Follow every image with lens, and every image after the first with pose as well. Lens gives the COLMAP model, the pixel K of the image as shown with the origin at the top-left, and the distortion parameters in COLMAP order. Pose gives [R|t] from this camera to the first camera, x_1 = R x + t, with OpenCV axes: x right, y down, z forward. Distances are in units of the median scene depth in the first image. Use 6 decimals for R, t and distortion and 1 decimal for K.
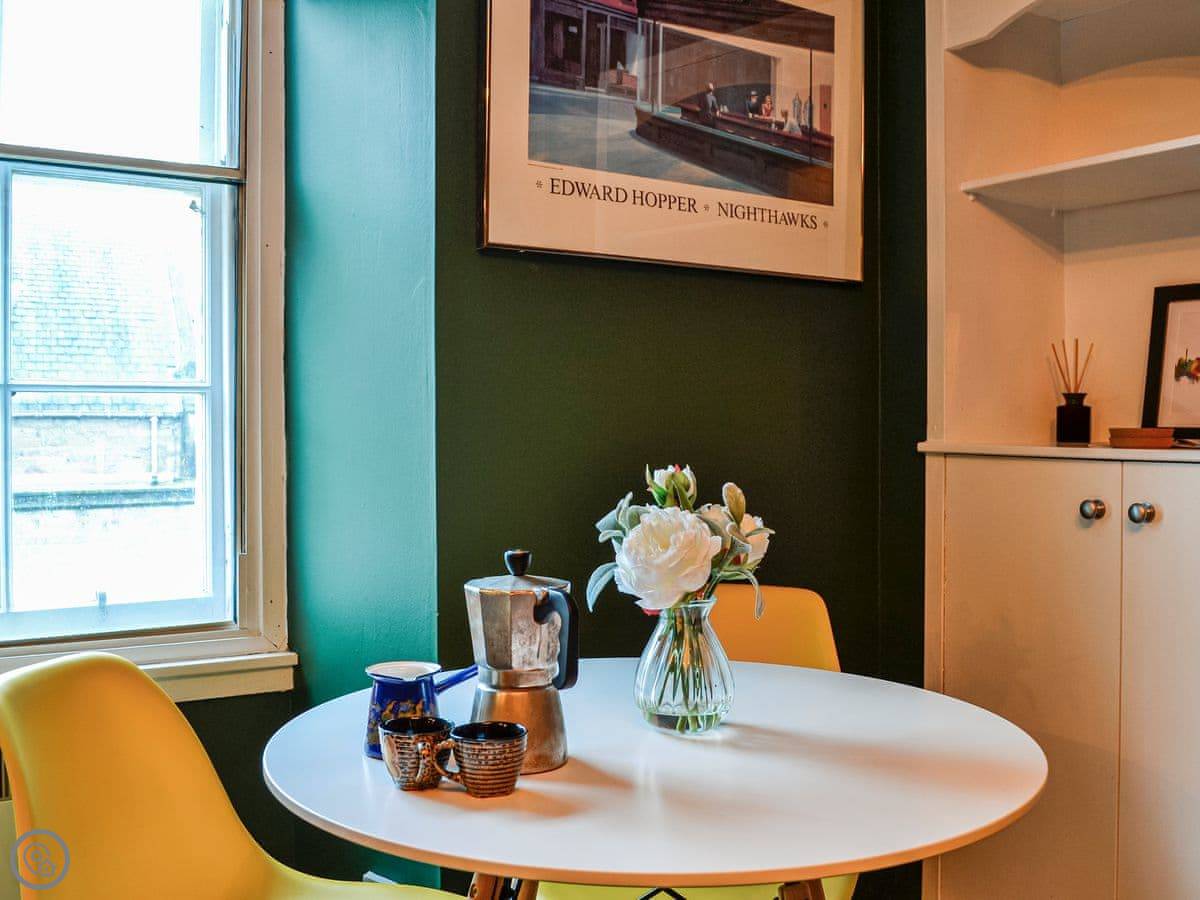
lens RADIAL K [[983.4, 0, 601.3], [0, 983.4, 417.6], [0, 0, 1]] dist [-0.038981, -0.000272]
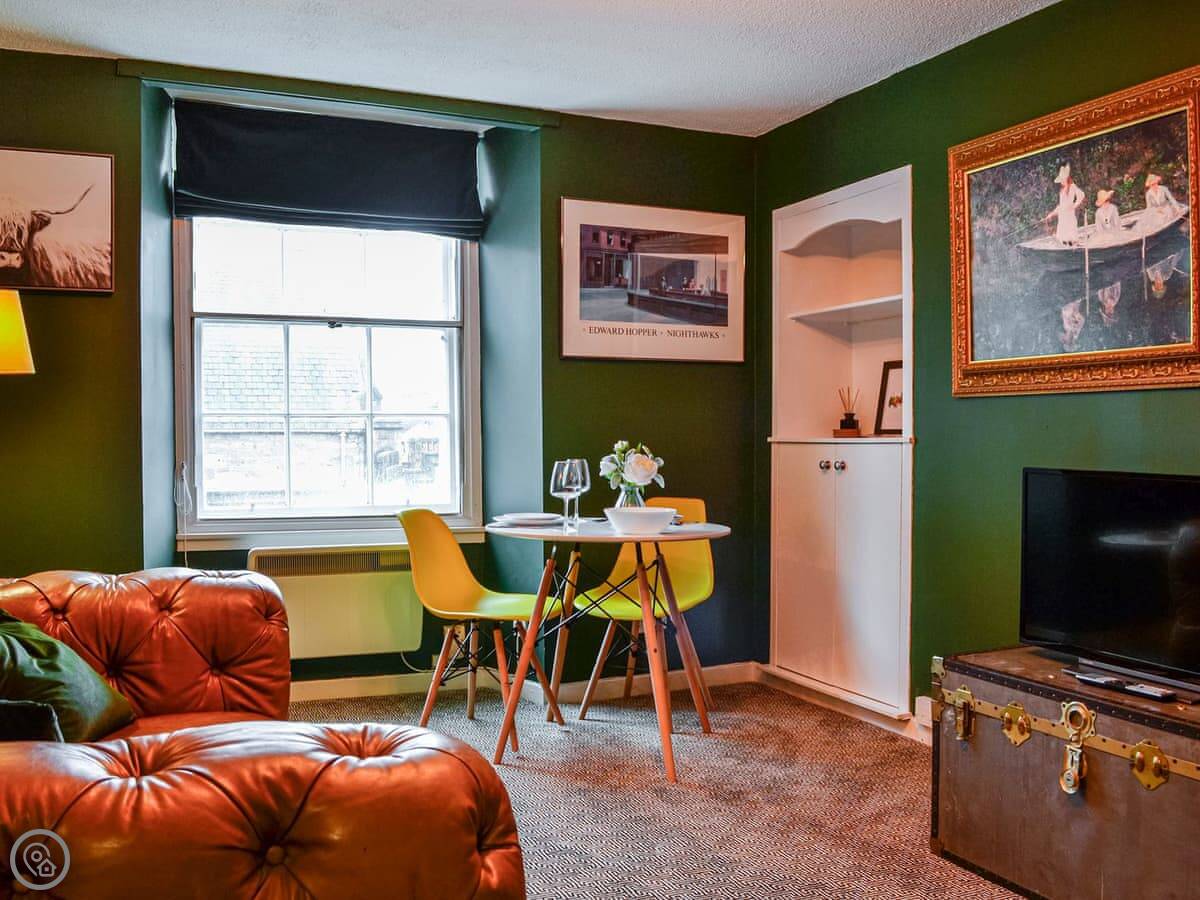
lens RADIAL K [[1232.5, 0, 600.0], [0, 1232.5, 450.0], [0, 0, 1]] dist [0.092601, -0.011716]
pose [[0.987030, -0.002584, -0.160513, 0.399764], [0.004290, 0.999938, 0.010284, 0.024041], [0.160477, -0.010839, 0.986980, -1.729084]]
